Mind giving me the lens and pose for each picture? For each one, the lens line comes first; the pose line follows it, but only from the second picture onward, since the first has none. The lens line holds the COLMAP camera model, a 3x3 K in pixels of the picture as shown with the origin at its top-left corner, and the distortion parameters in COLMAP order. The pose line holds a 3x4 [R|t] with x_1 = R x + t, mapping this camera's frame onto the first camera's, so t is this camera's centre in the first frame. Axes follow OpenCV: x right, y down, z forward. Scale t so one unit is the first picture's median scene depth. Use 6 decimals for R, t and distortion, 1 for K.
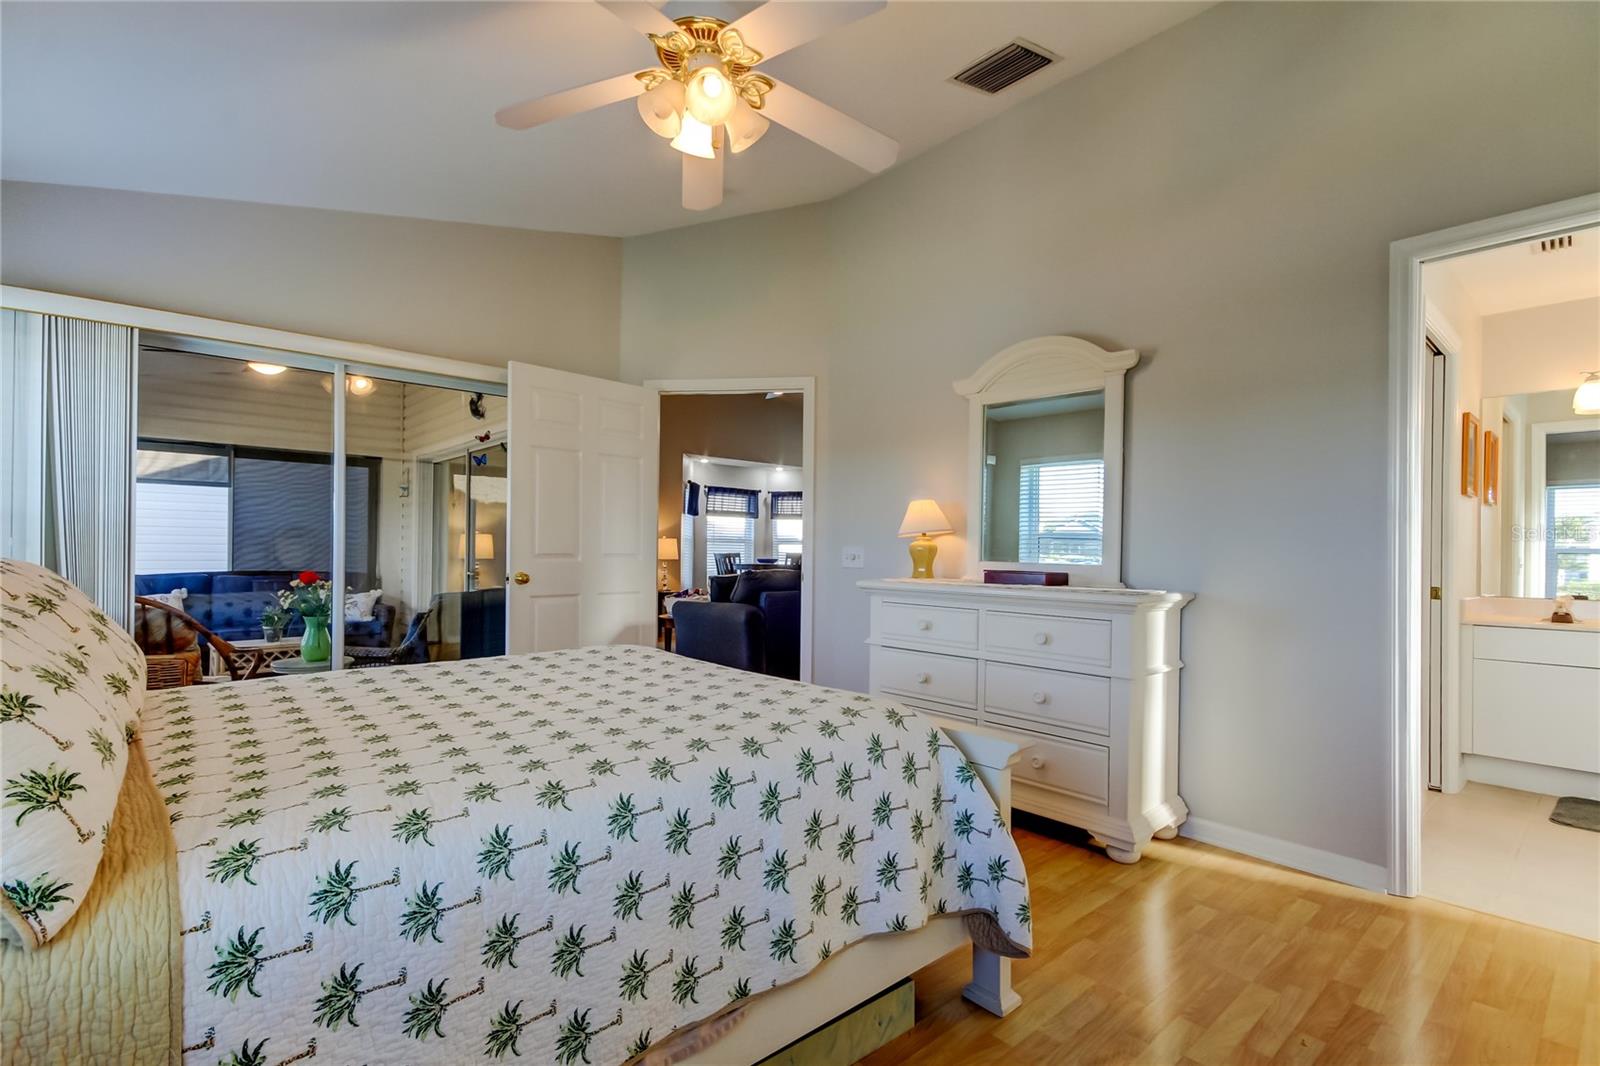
lens RADIAL K [[748.0, 0, 810.8], [0, 748.0, 548.4], [0, 0, 1]] dist [0.011932, 0.000099]
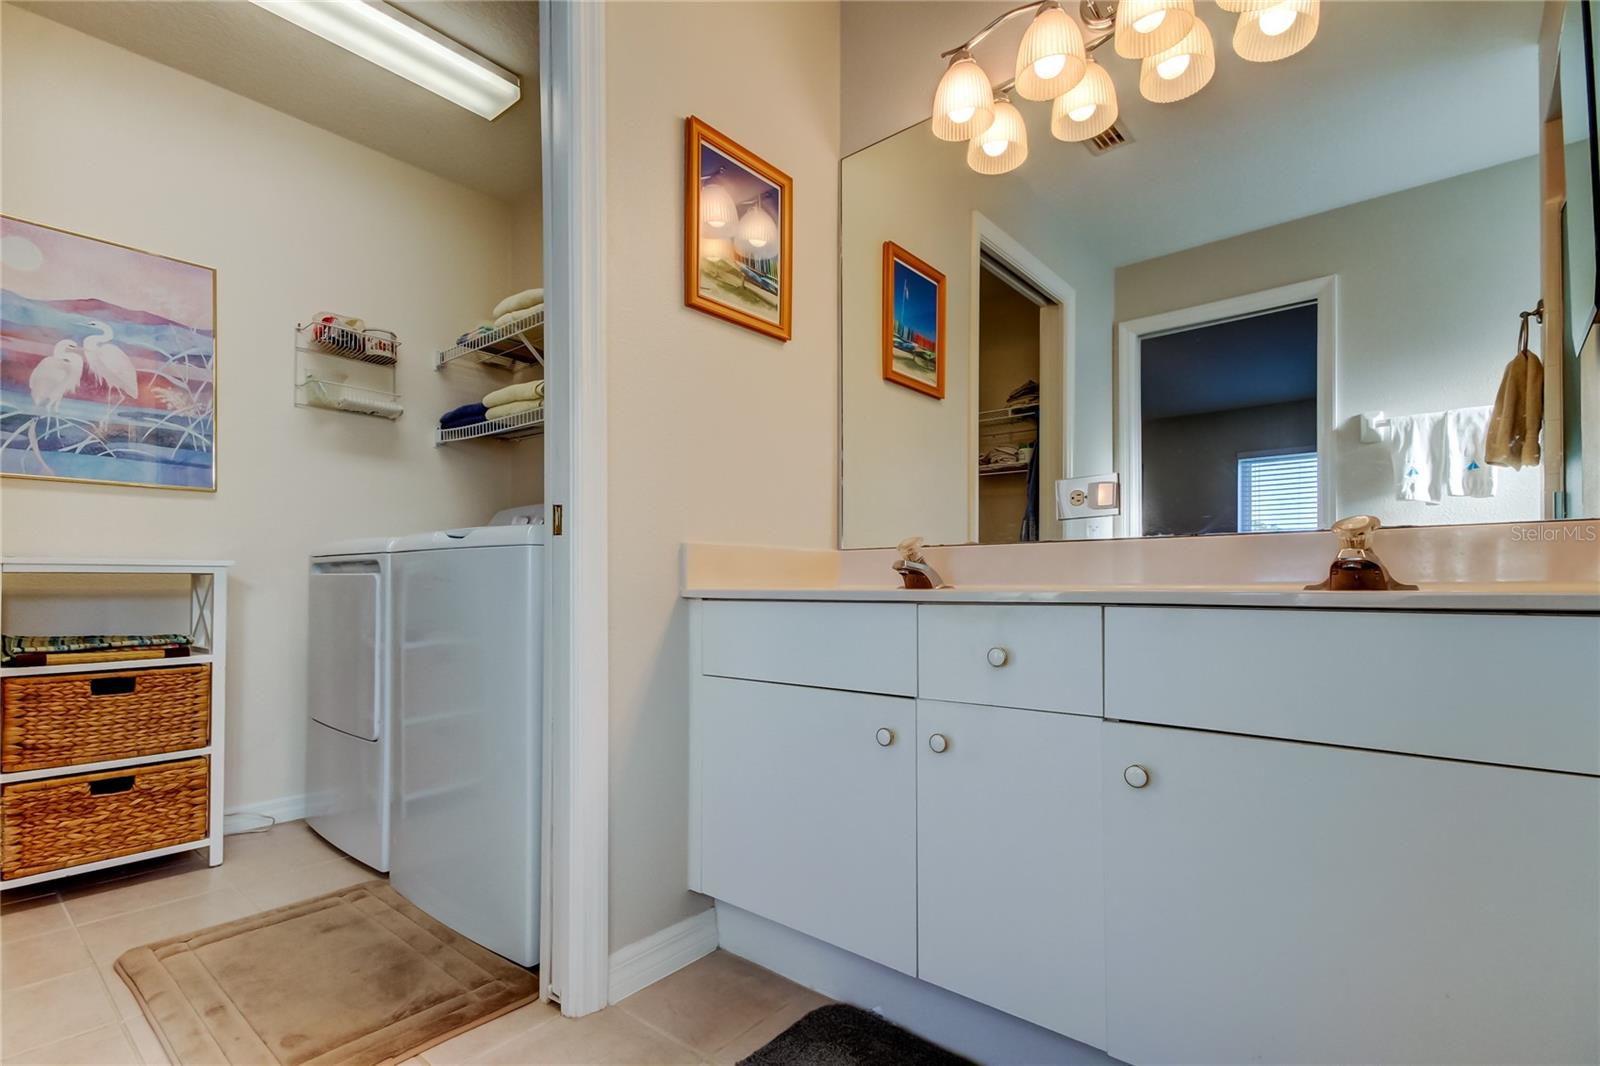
lens RADIAL K [[749.1, 0, 804.7], [0, 749.1, 579.3], [0, 0, 1]] dist [0.018067, -0.014052]
pose [[0.990790, -0.013580, 0.134724, 0.871499], [0.014169, 0.999894, -0.003413, 0.091820], [-0.134664, 0.005291, 0.990877, 0.561826]]
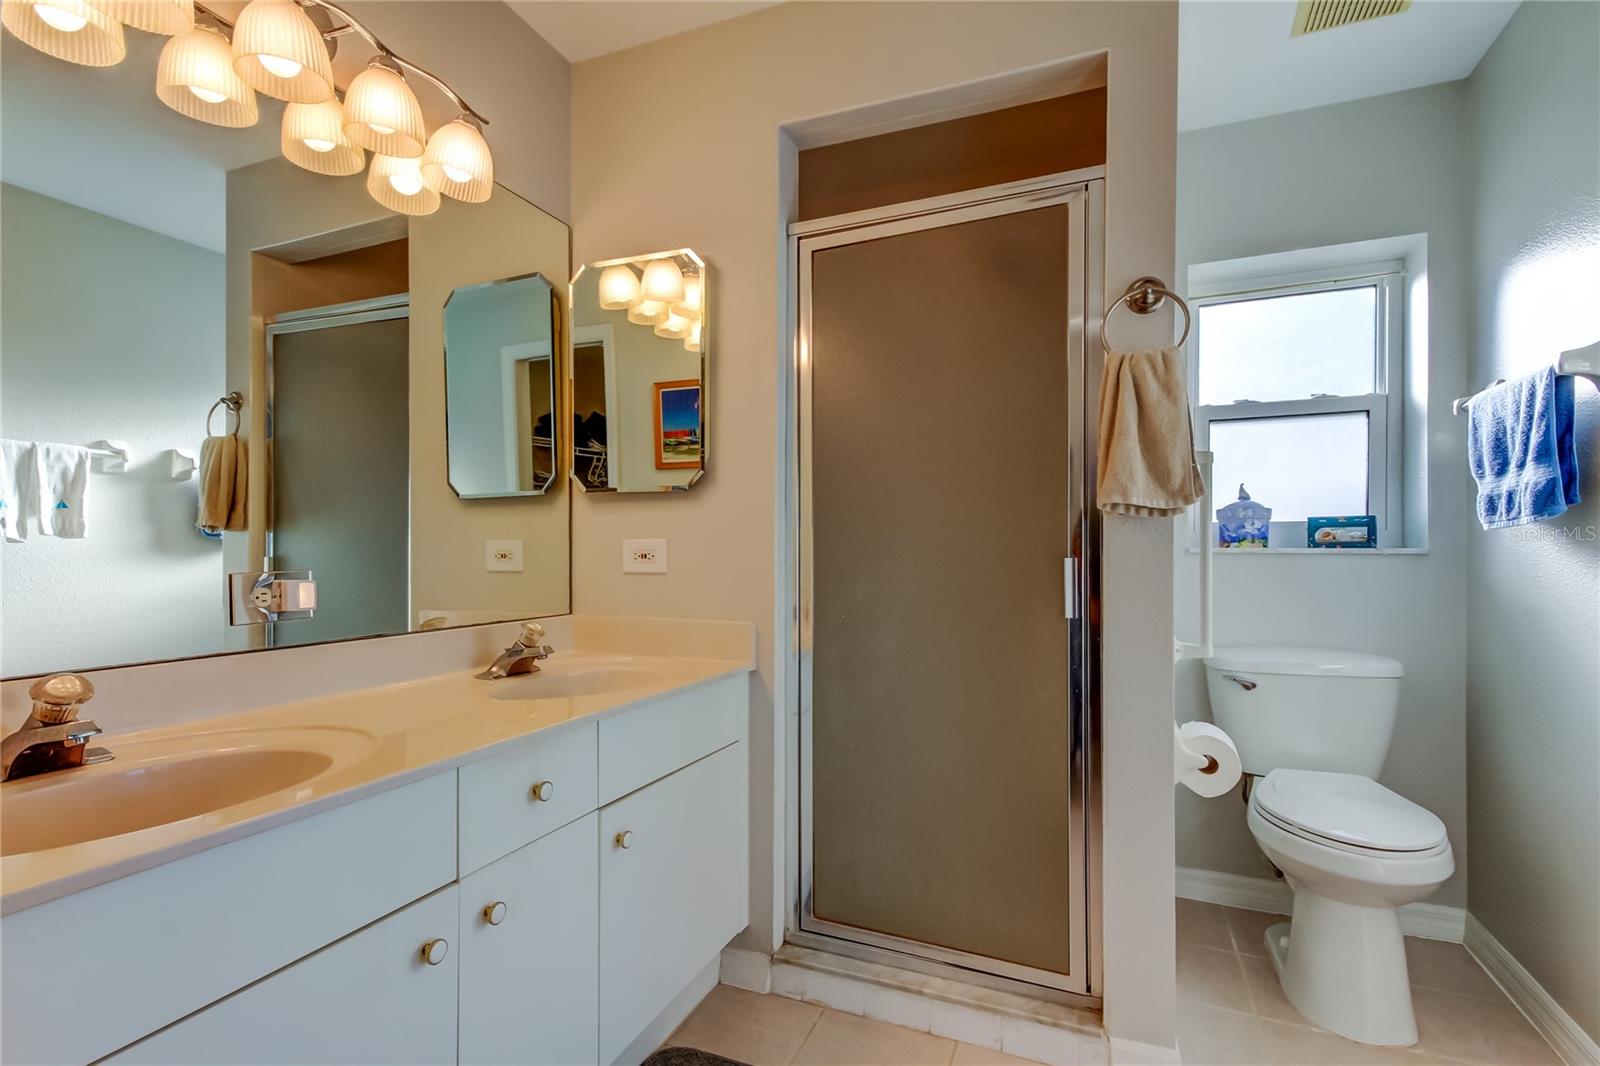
lens RADIAL K [[759.1, 0, 801.0], [0, 759.1, 555.7], [0, 0, 1]] dist [0.020229, -0.000017]
pose [[-0.427155, -0.011285, 0.904108, 0.657768], [-0.010195, 0.999919, 0.007663, 0.021091], [-0.904121, -0.005944, -0.427236, 0.891884]]
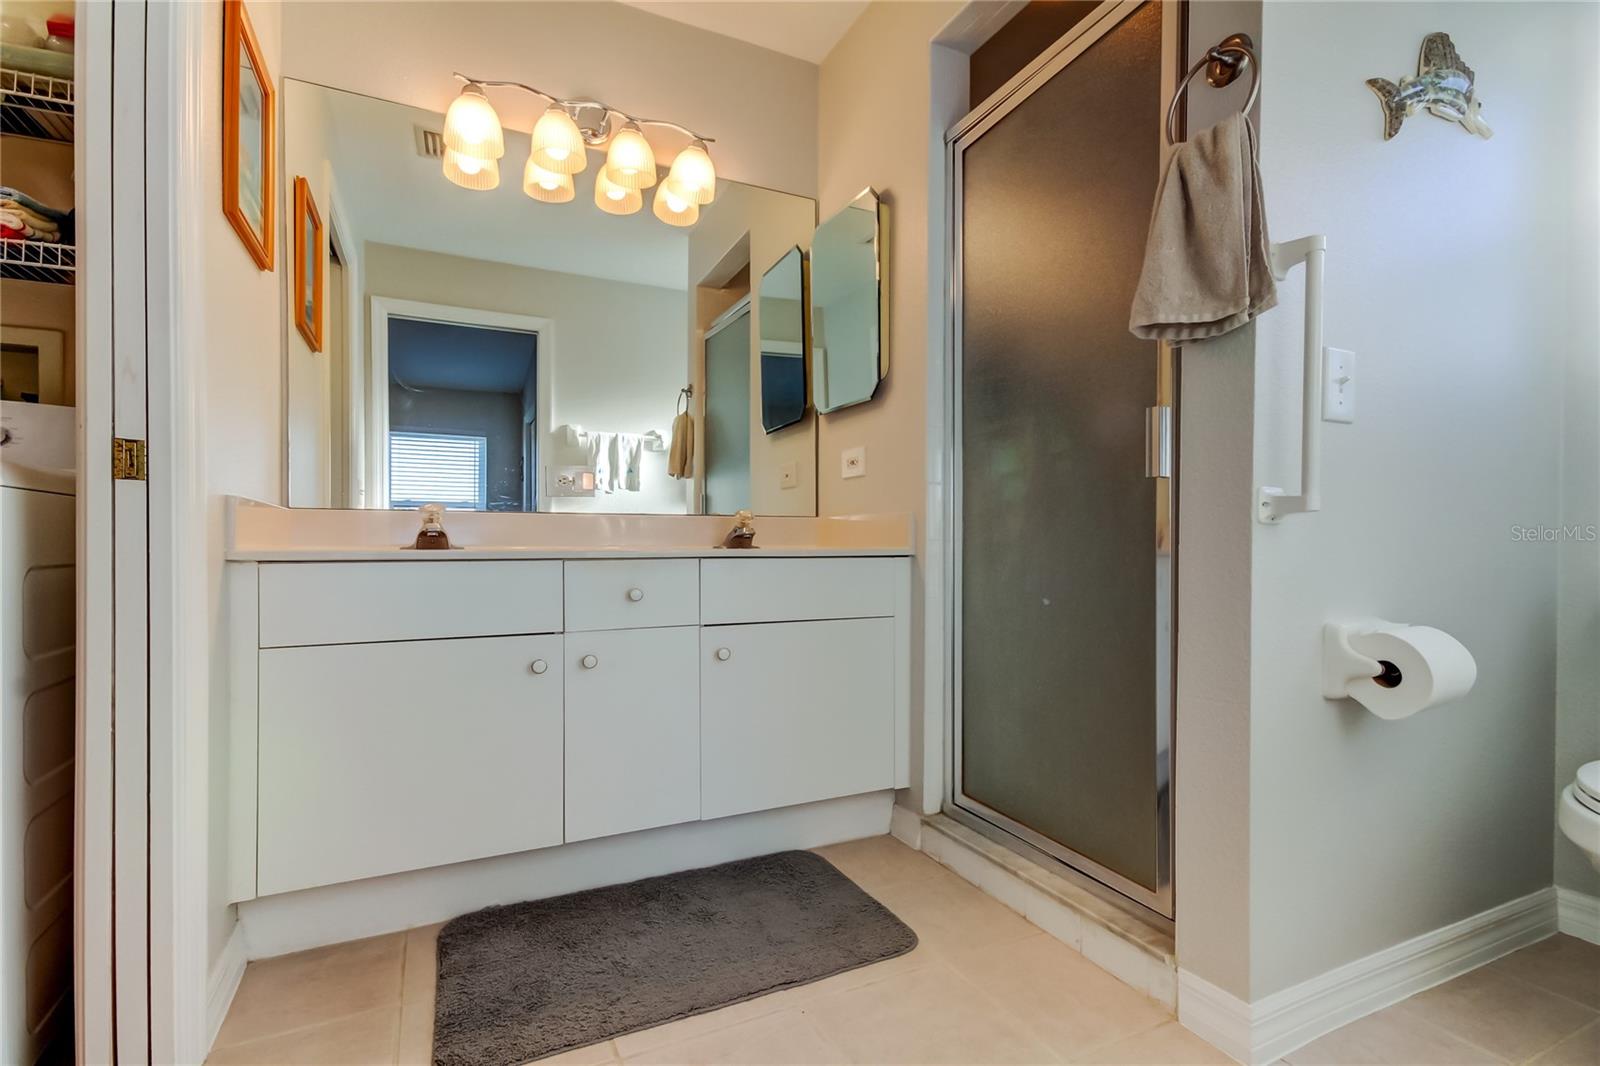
lens RADIAL K [[748.0, 0, 810.8], [0, 748.0, 548.4], [0, 0, 1]] dist [0.011932, 0.000099]
pose [[0.272296, -0.014840, 0.962099, 0.585678], [0.000123, 0.999882, 0.015388, 0.088304], [-0.962214, -0.004071, 0.272265, 0.626668]]
